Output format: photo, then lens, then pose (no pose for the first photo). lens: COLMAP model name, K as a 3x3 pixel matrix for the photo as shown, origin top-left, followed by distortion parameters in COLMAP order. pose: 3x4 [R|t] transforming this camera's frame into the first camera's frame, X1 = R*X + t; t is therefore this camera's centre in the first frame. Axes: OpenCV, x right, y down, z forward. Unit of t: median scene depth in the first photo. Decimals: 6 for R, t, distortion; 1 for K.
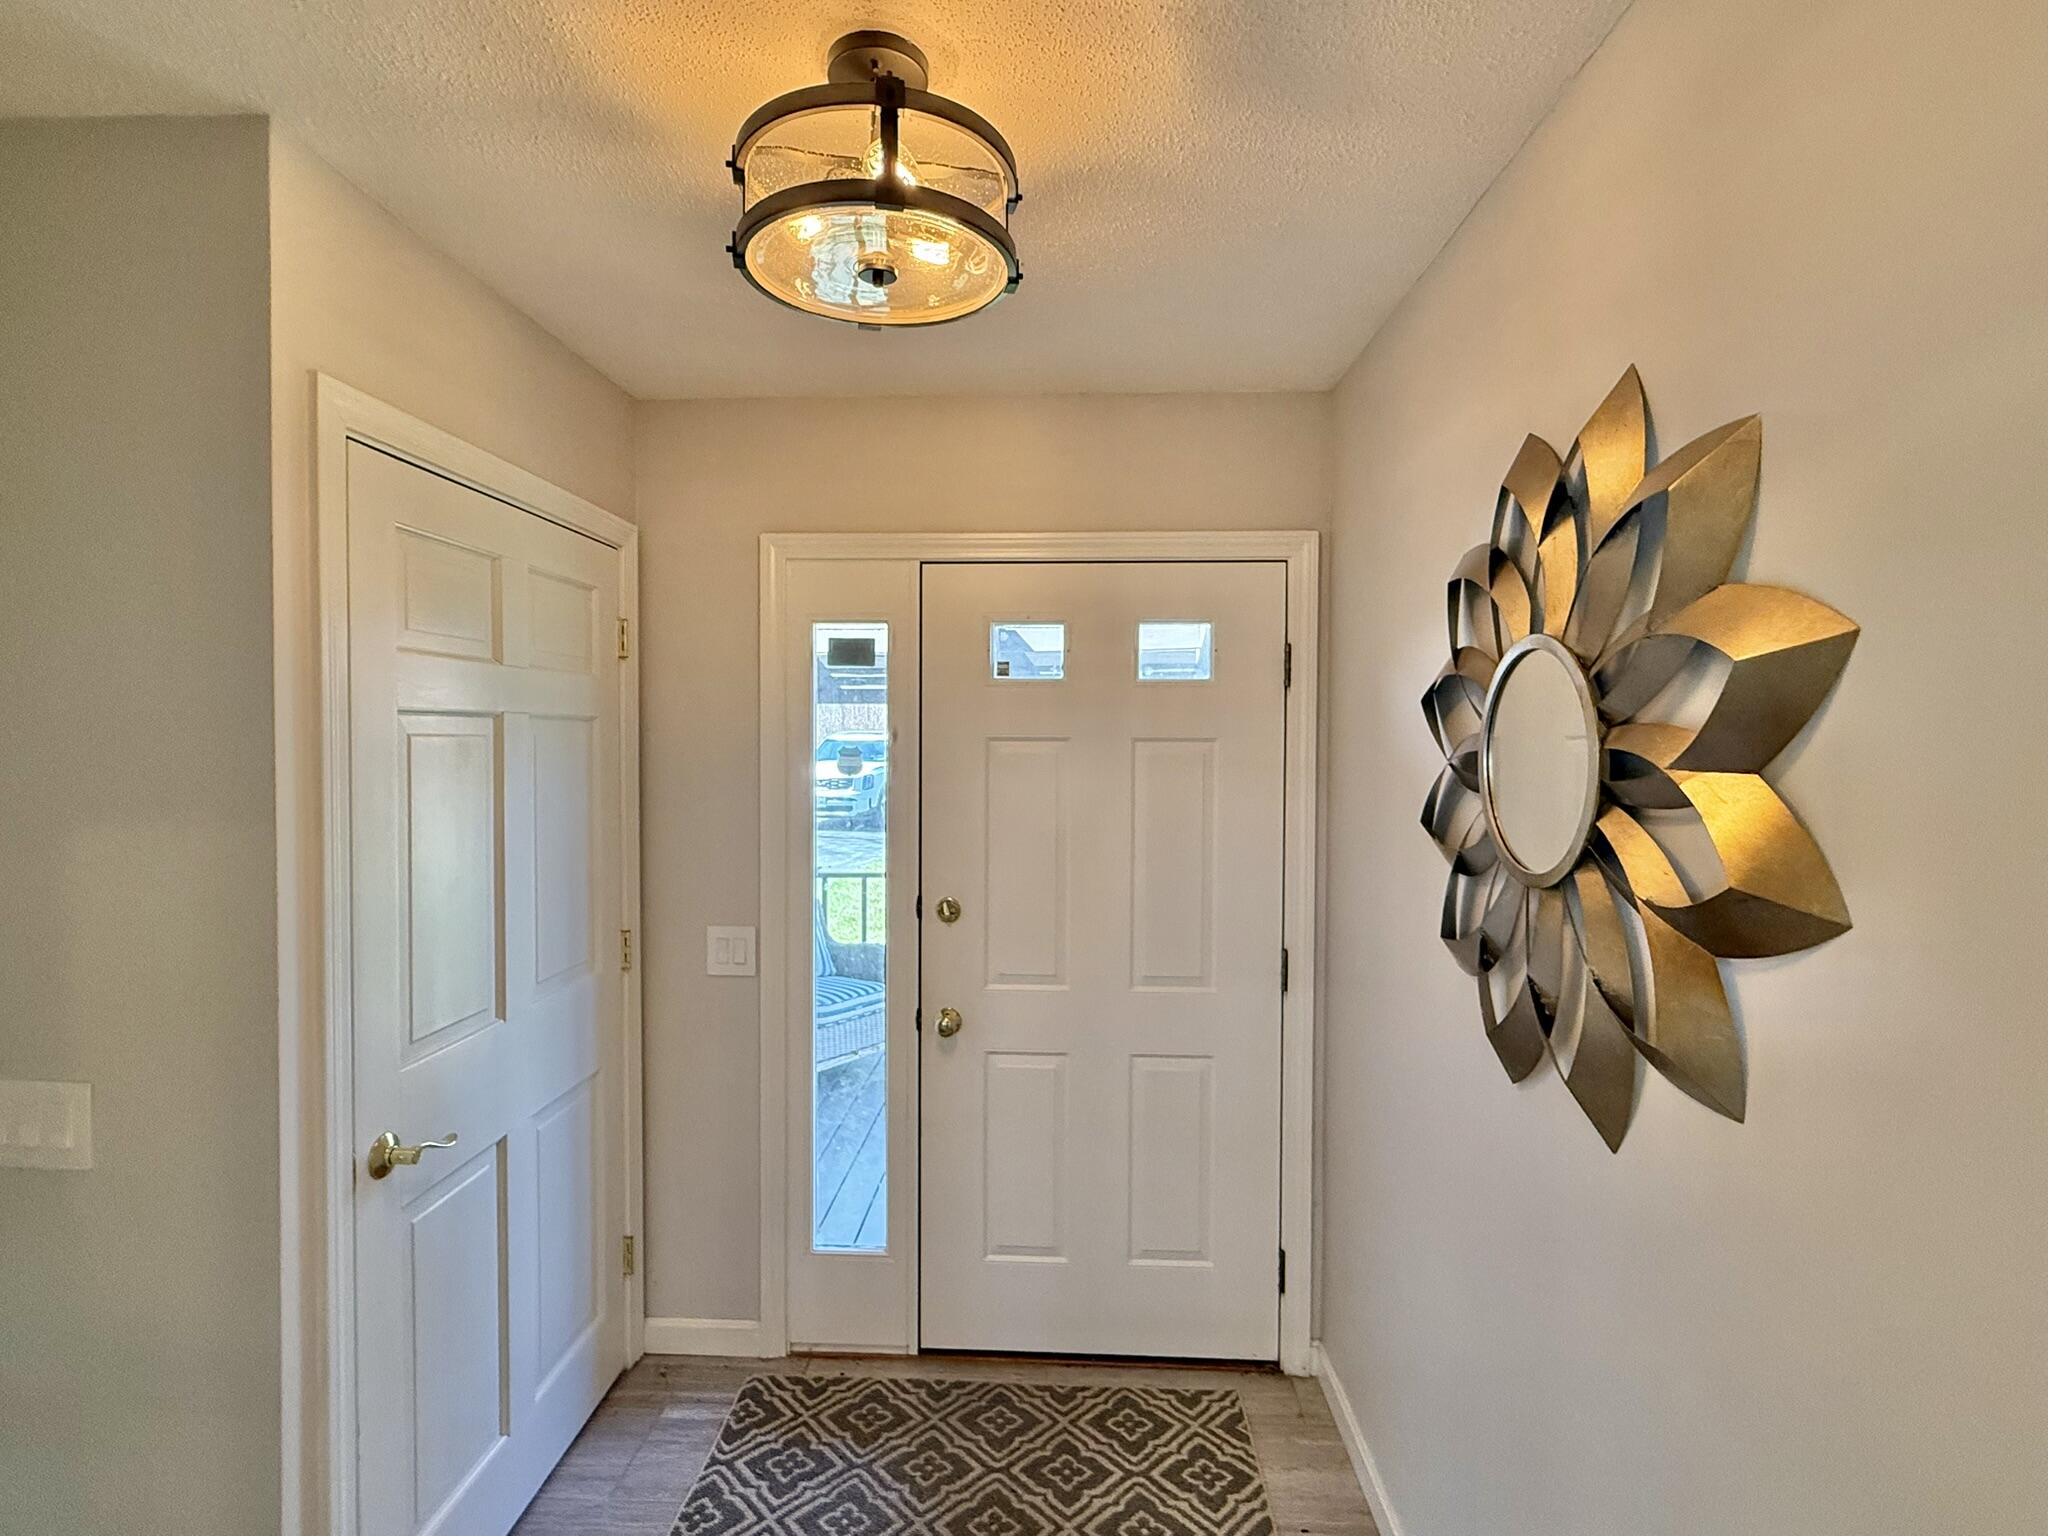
lens RADIAL K [[960.2, 0, 1033.5], [0, 960.2, 762.7], [0, 0, 1]] dist [-0.002113, 0.001118]
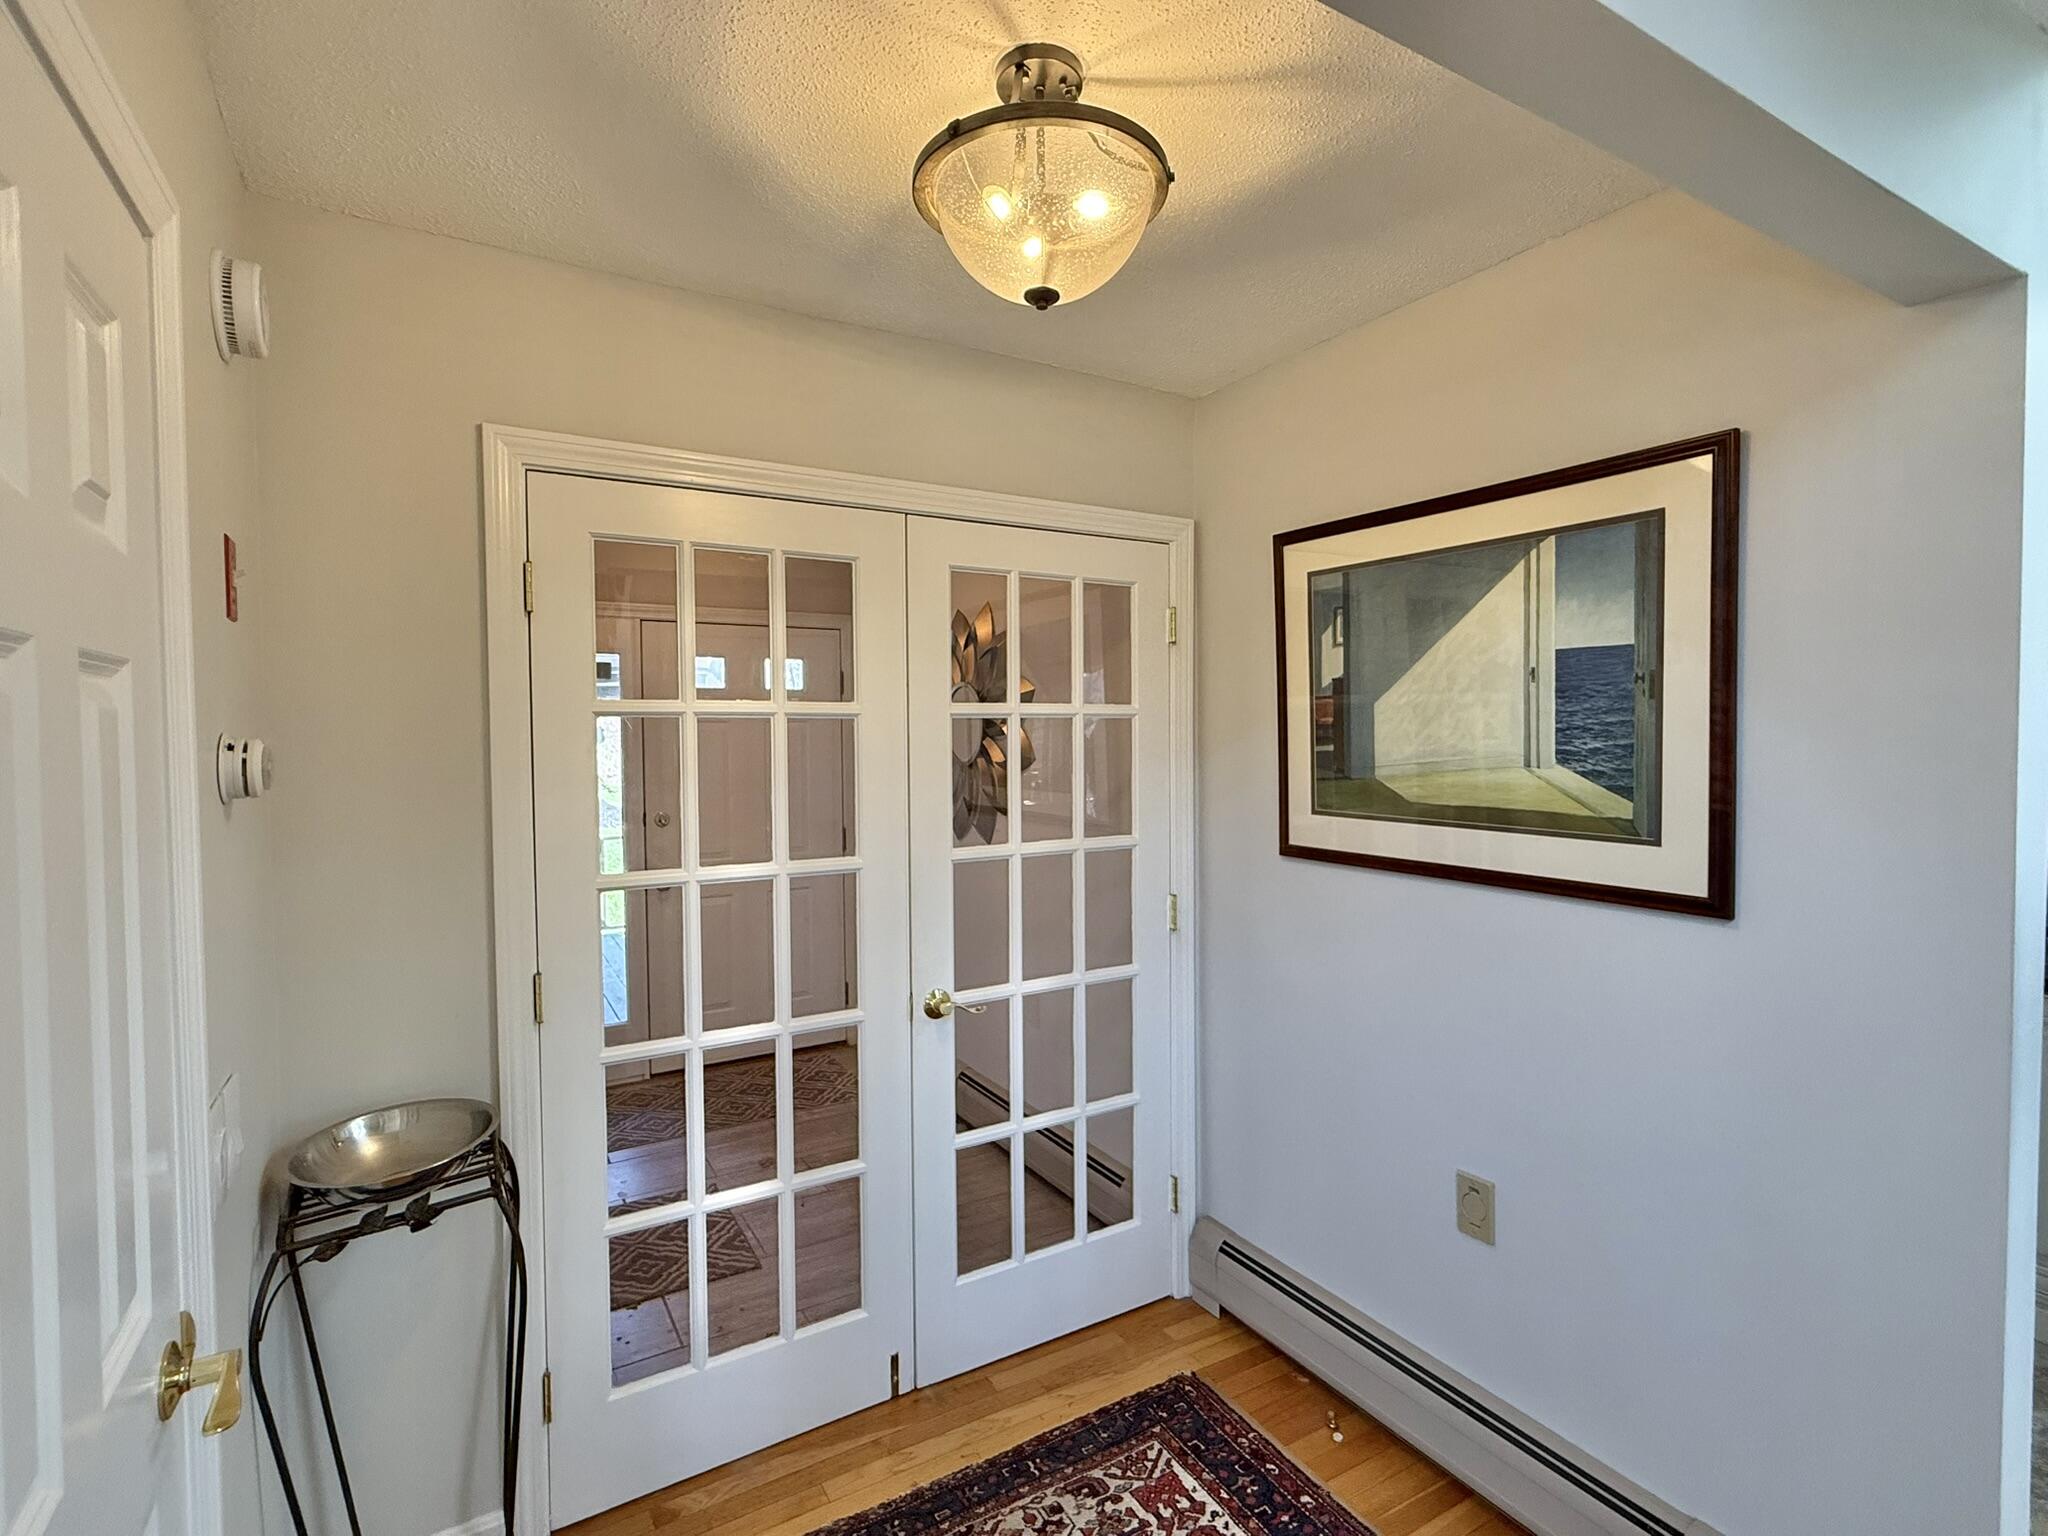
lens RADIAL K [[960.2, 0, 1018.6], [0, 960.2, 758.0], [0, 0, 1]] dist [-0.002113, 0.001118]
pose [[0.837141, -0.031014, 0.546106, -1.046504], [0.025538, 0.999519, 0.017616, 0.061008], [-0.546390, -0.000801, 0.837531, -1.721992]]
